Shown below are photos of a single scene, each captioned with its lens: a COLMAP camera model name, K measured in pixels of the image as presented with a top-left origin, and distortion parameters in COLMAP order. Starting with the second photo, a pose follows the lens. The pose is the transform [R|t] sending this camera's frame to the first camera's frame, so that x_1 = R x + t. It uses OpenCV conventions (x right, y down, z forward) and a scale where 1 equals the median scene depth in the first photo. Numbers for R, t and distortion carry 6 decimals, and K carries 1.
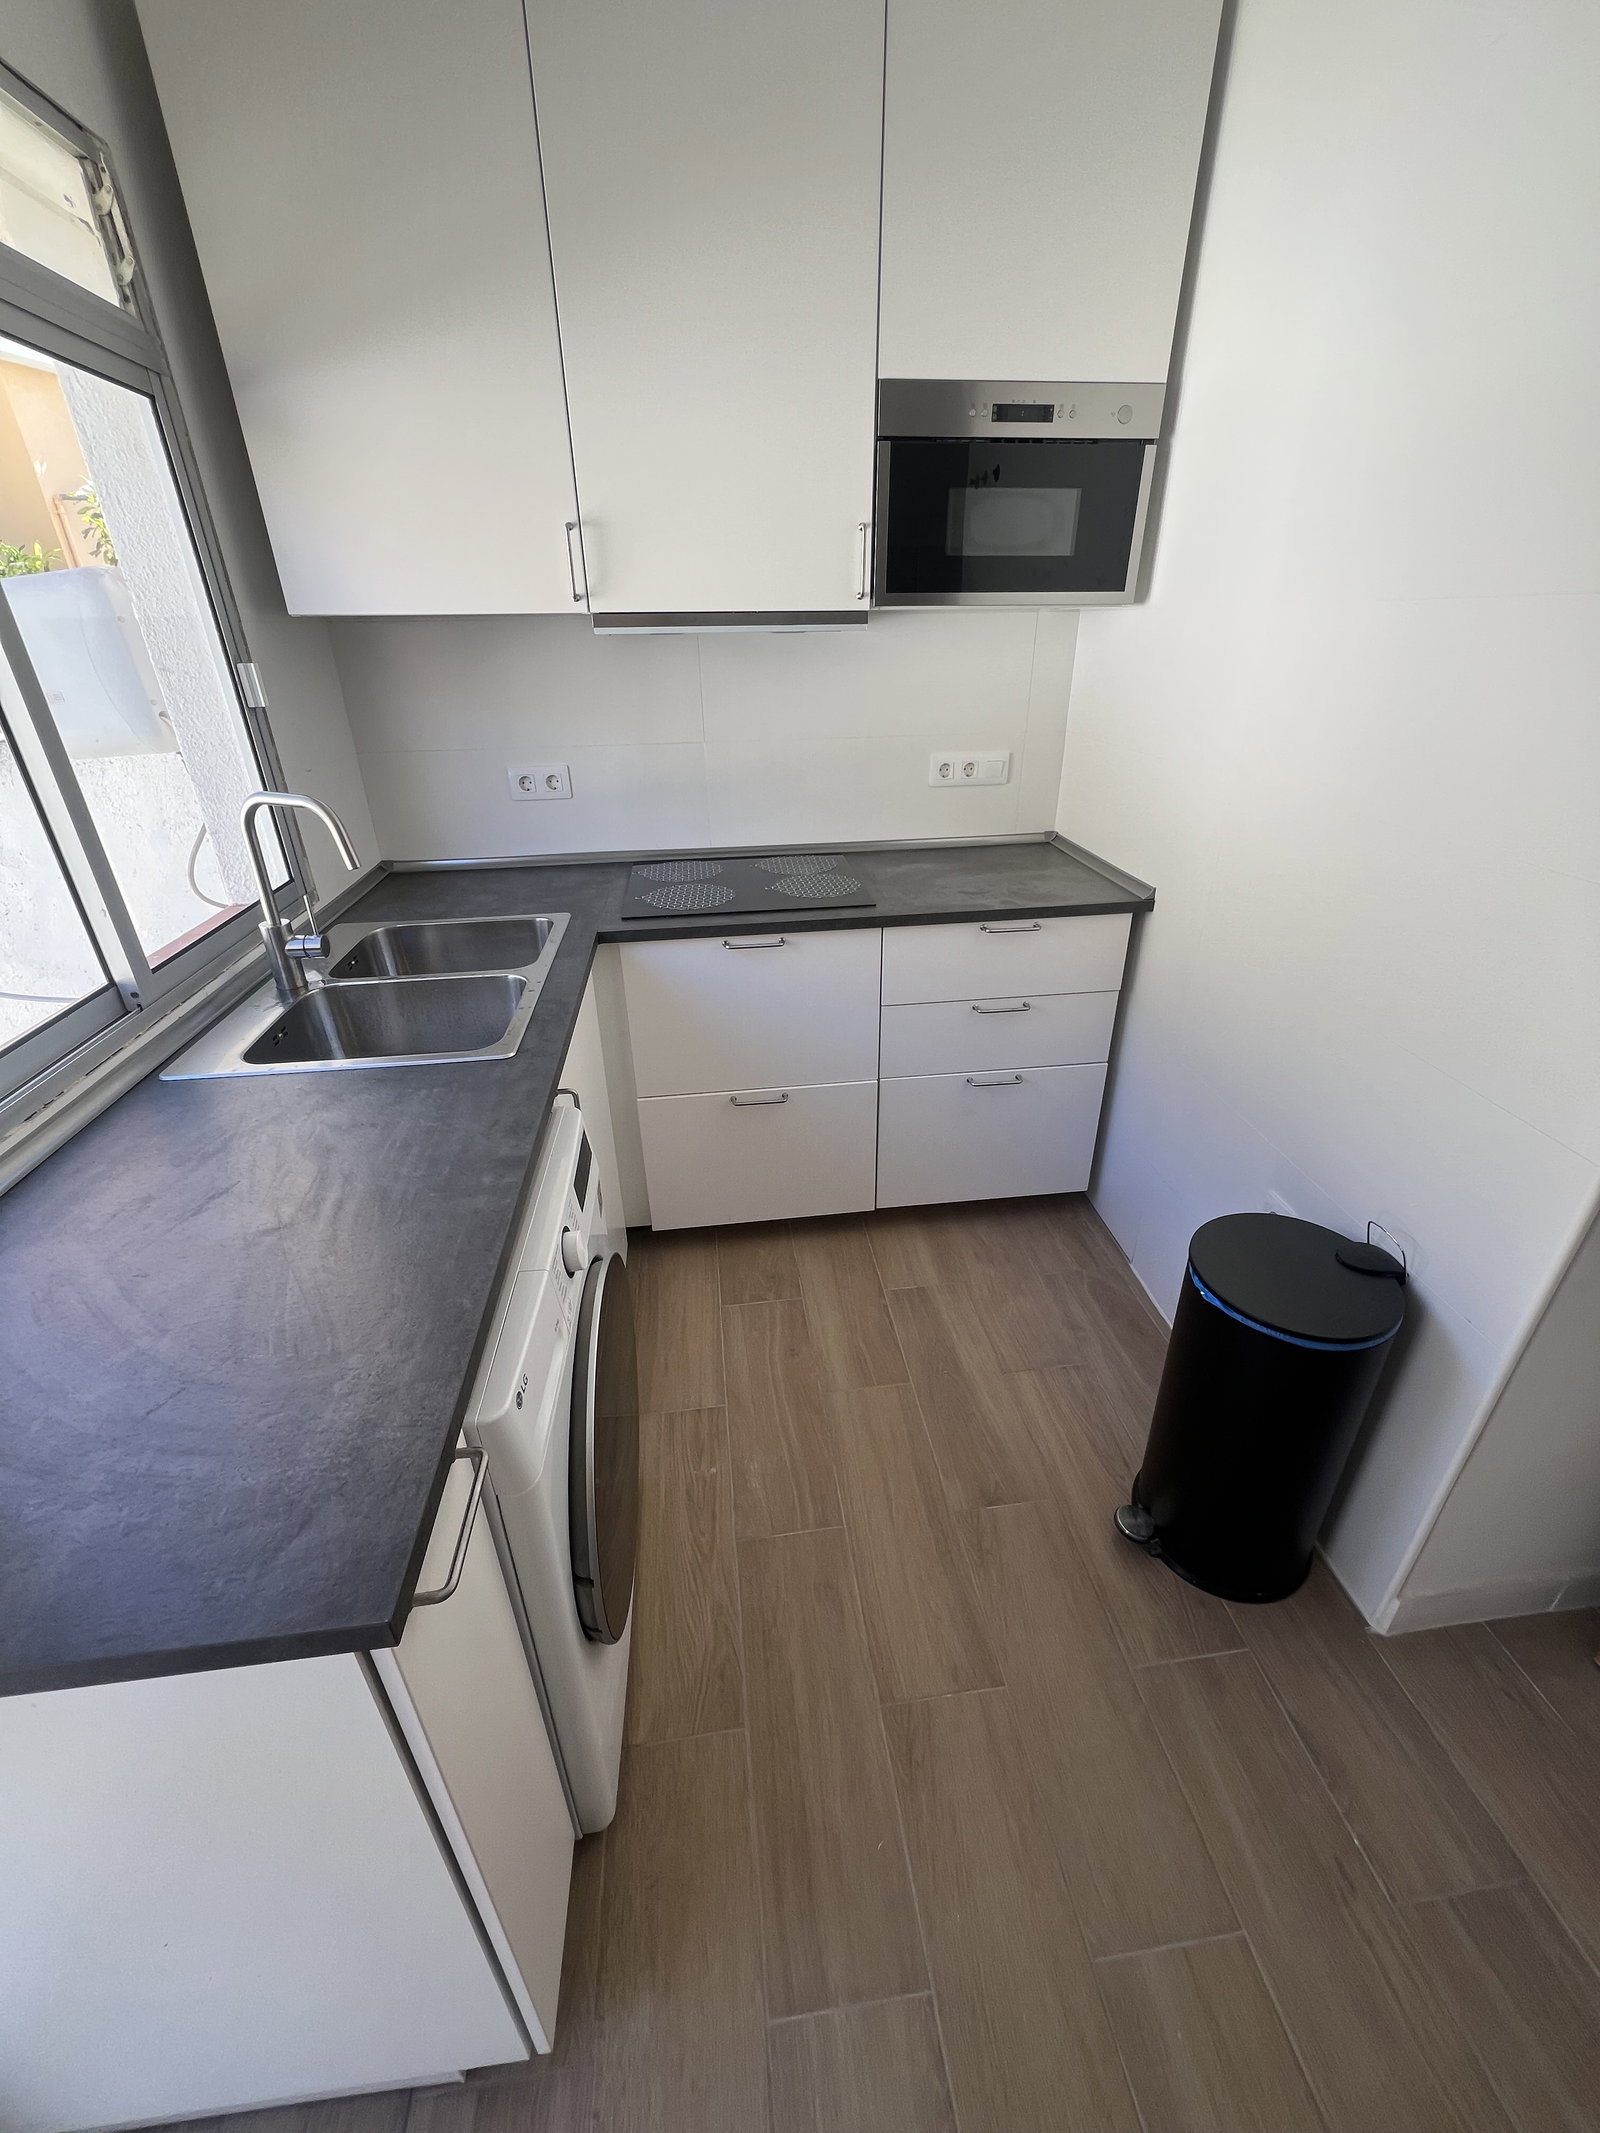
lens RADIAL K [[852.5, 0, 803.6], [0, 852.5, 1062.5], [0, 0, 1]] dist [-0.000962, 0.000301]
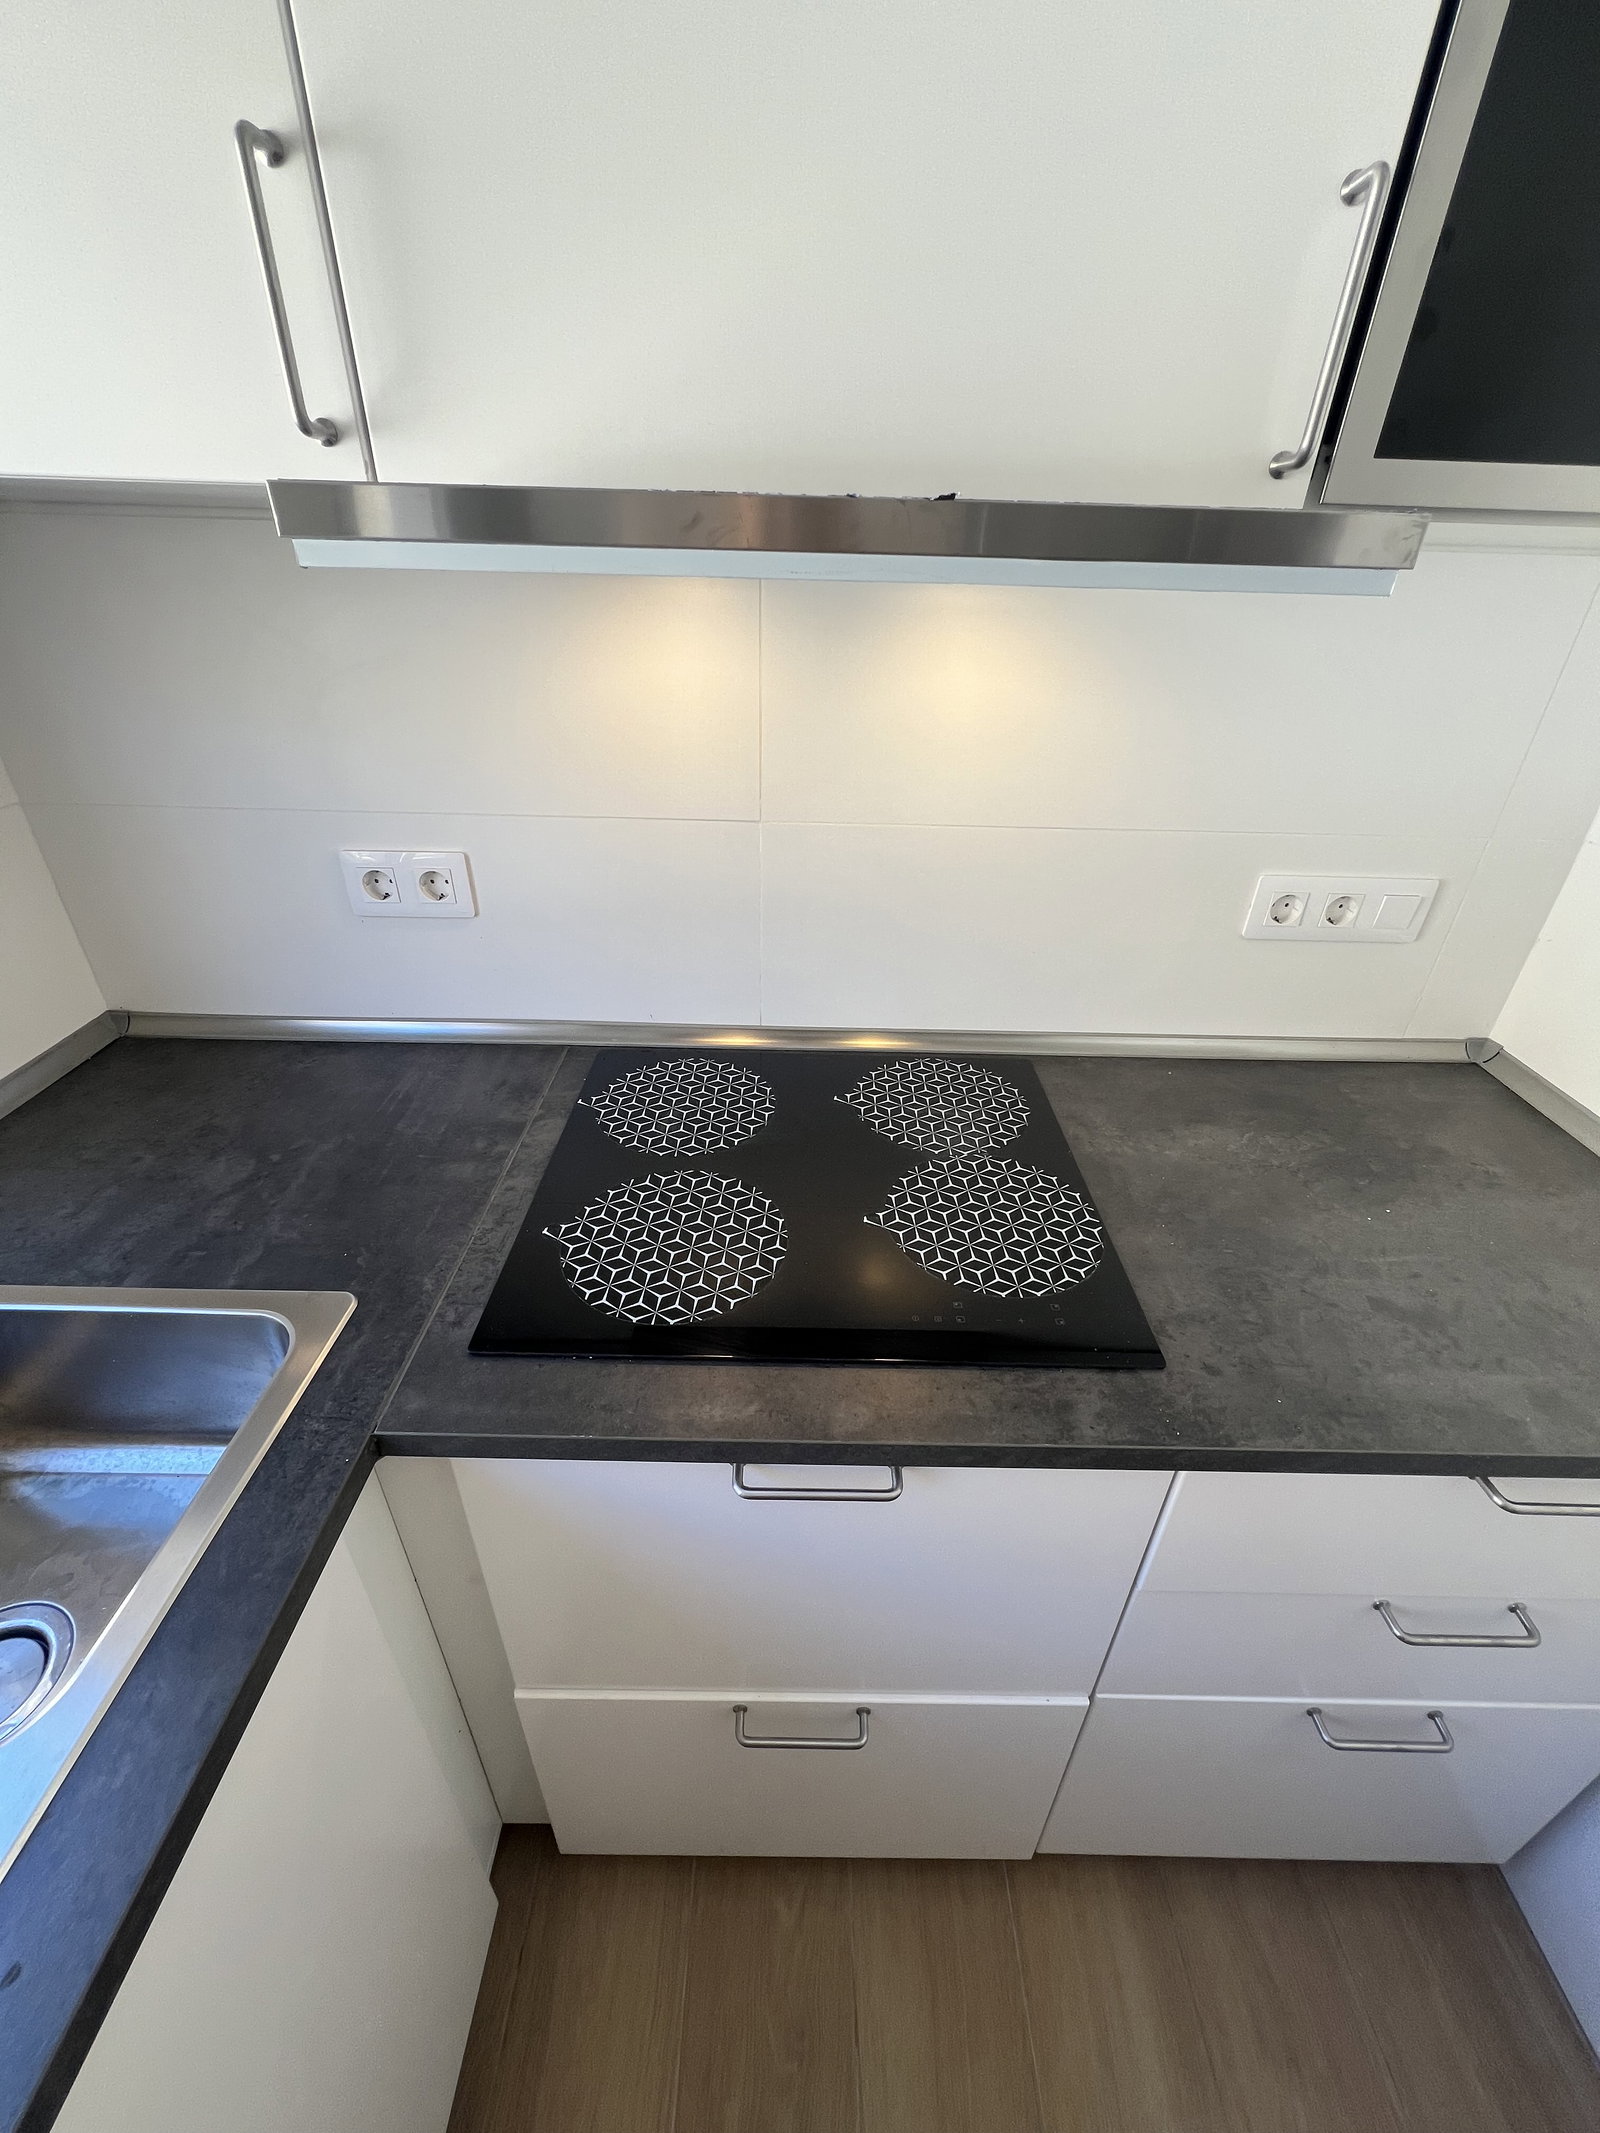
lens RADIAL K [[852.5, 0, 802.2], [0, 852.5, 1061.8], [0, 0, 1]] dist [-0.000962, 0.000301]
pose [[0.990967, 0.096095, -0.093539, -0.049021], [-0.091707, 0.994523, 0.050133, -0.342298], [0.097844, -0.041102, 0.994353, 0.683126]]
